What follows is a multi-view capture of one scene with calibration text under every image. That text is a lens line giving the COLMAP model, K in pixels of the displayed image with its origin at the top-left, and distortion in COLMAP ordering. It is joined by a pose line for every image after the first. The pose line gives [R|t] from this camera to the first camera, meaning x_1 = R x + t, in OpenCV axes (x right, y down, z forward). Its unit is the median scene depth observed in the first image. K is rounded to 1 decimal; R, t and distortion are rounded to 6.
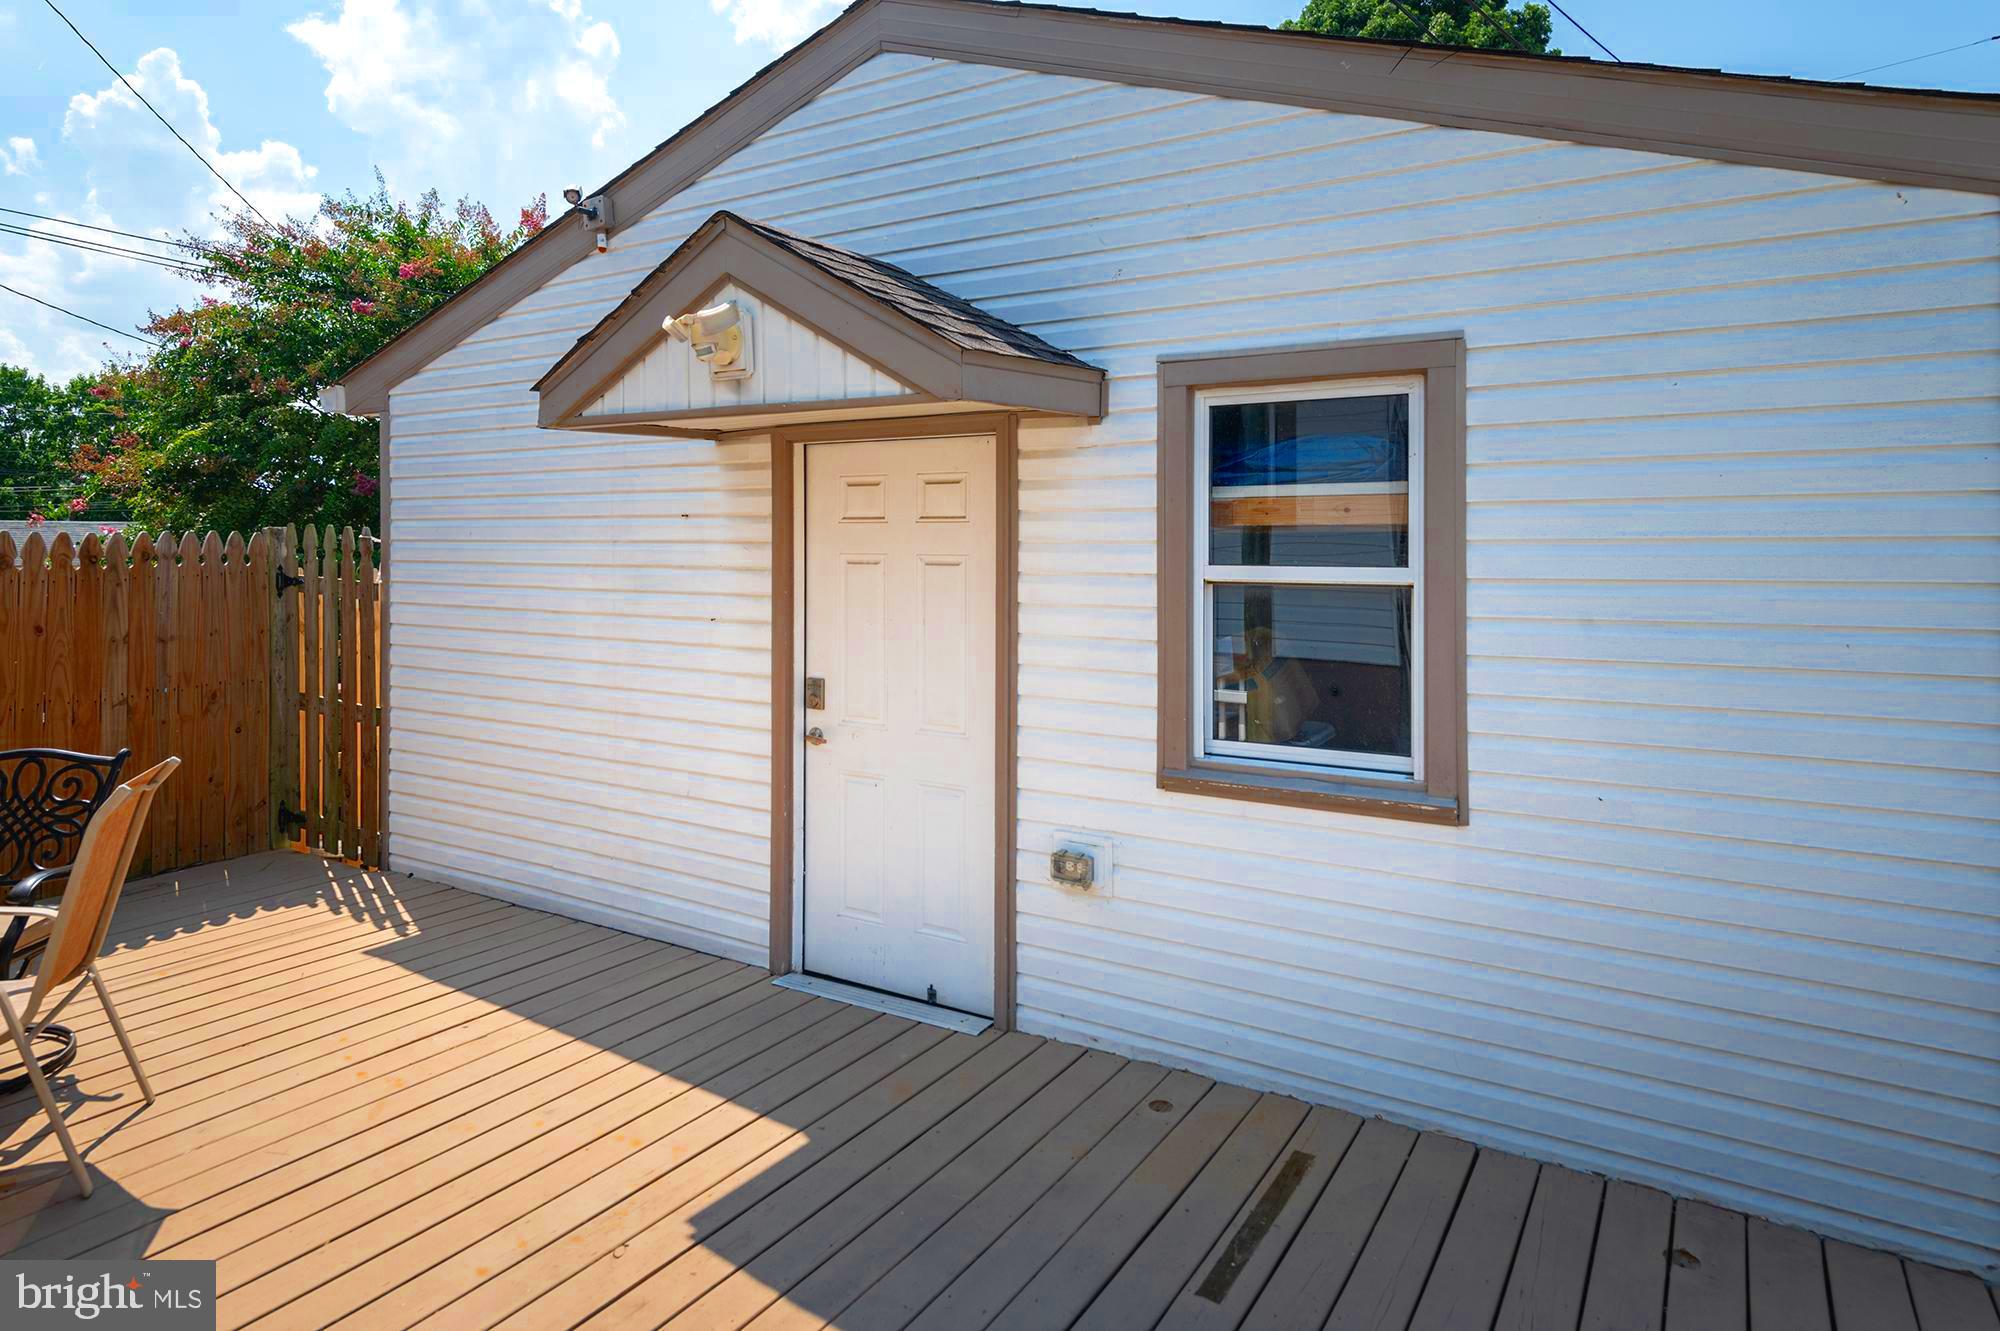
lens RADIAL K [[1145.3, 0, 1000.5], [0, 1145.3, 558.4], [0, 0, 1]] dist [0.016707, -0.001977]
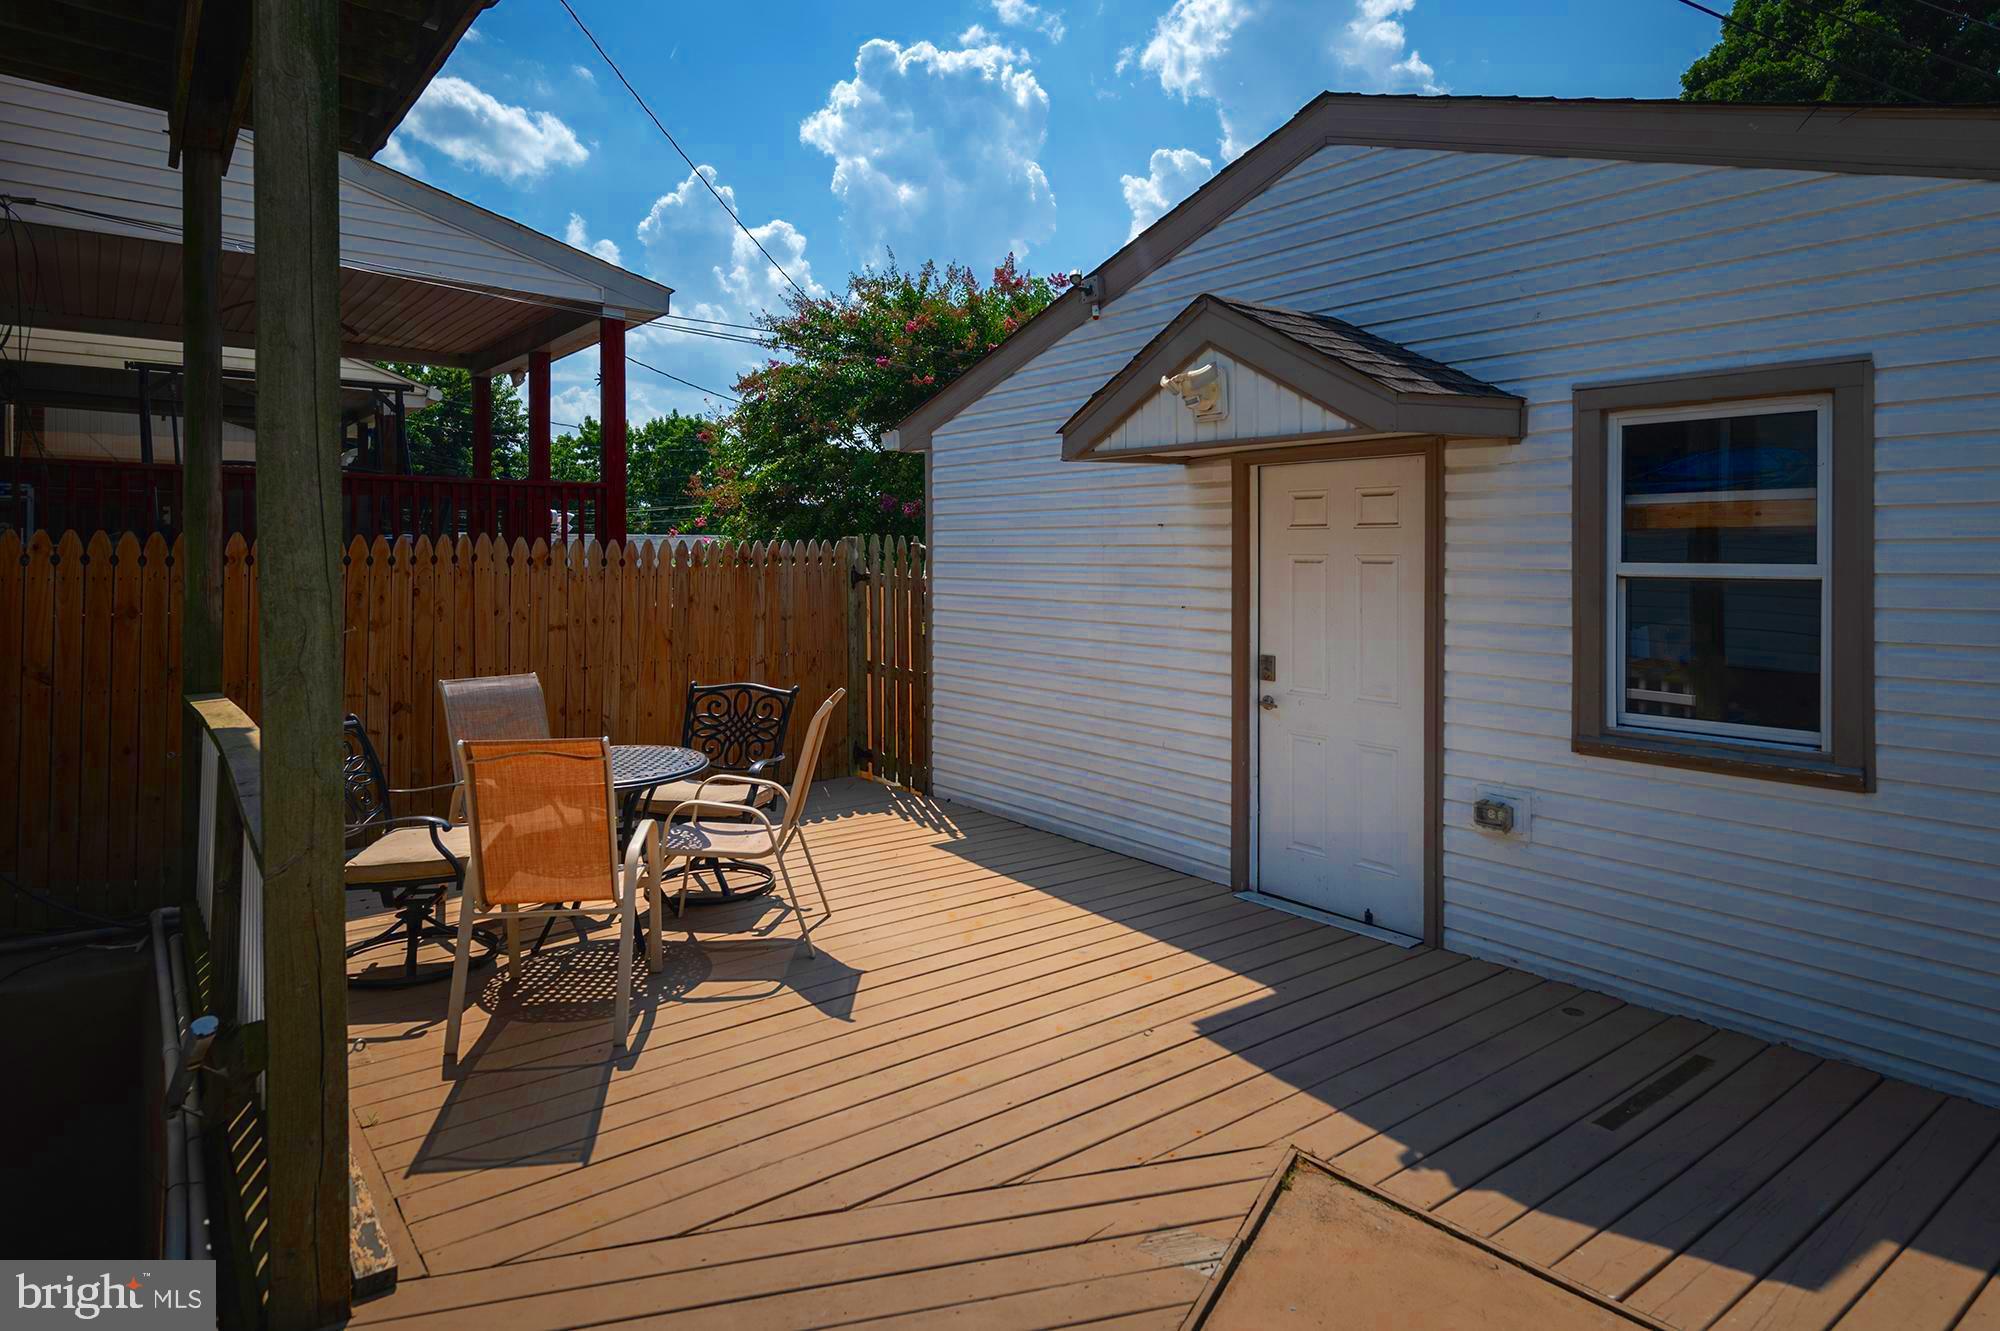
lens RADIAL K [[1145.3, 0, 1000.5], [0, 1145.3, 558.4], [0, 0, 1]] dist [0.016707, -0.001977]
pose [[0.937589, 0.001101, -0.347743, -0.002695], [-0.004033, 0.999962, -0.007708, 0.012049], [0.347722, 0.008629, 0.937558, -0.291608]]
